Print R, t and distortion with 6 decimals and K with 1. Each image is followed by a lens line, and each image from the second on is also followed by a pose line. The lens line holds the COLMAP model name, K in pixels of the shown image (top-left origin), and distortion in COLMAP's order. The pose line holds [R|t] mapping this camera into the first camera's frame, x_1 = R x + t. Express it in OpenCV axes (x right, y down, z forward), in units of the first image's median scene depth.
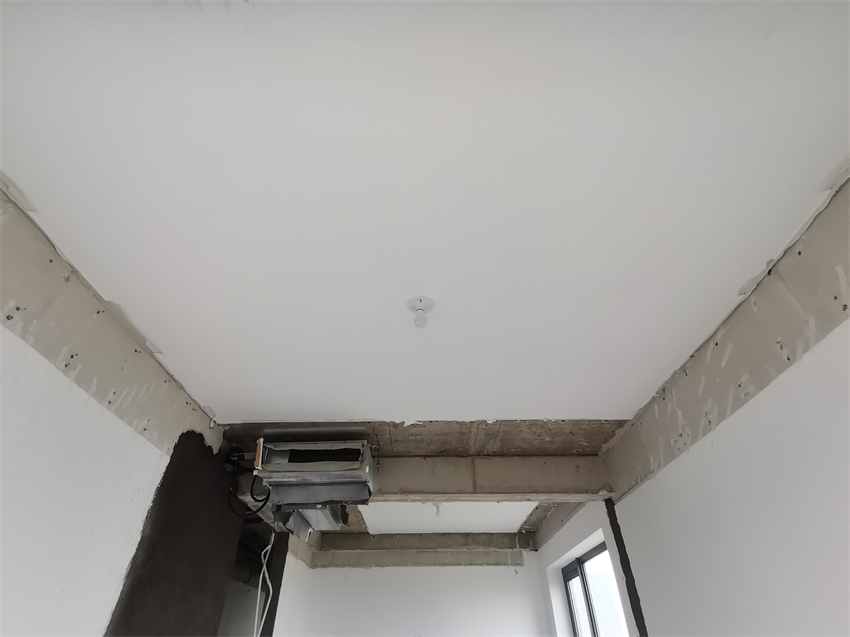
lens RADIAL K [[417.8, 0, 418.7], [0, 417.8, 319.5], [0, 0, 1]] dist [0.079937, -0.062740]
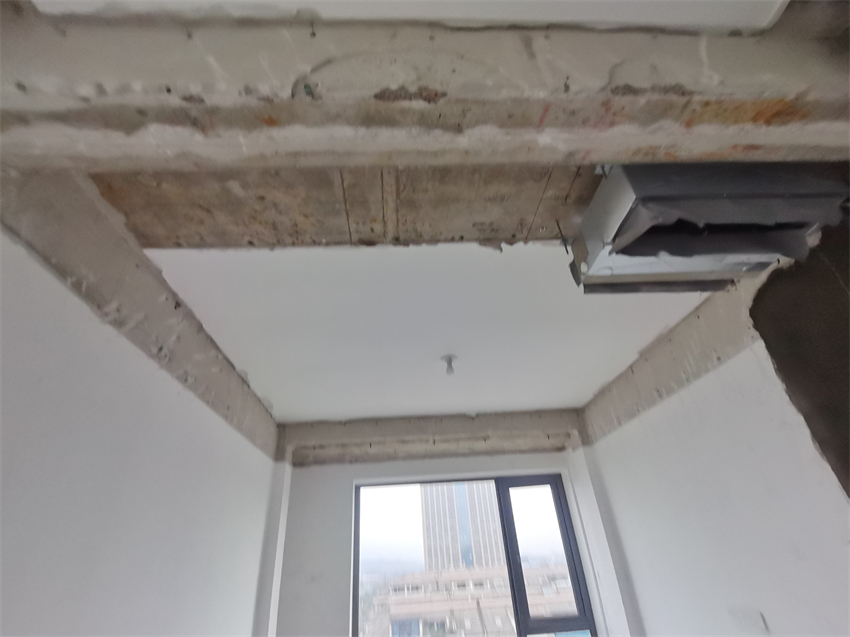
lens RADIAL K [[426.6, 0, 425.2], [0, 426.6, 349.4], [0, 0, 1]] dist [0.154000, -0.068208]
pose [[-0.995397, 0.035520, -0.089006, 0.201831], [0.095749, 0.407348, -0.908240, 1.210938], [0.003996, -0.912582, -0.408874, 1.482528]]
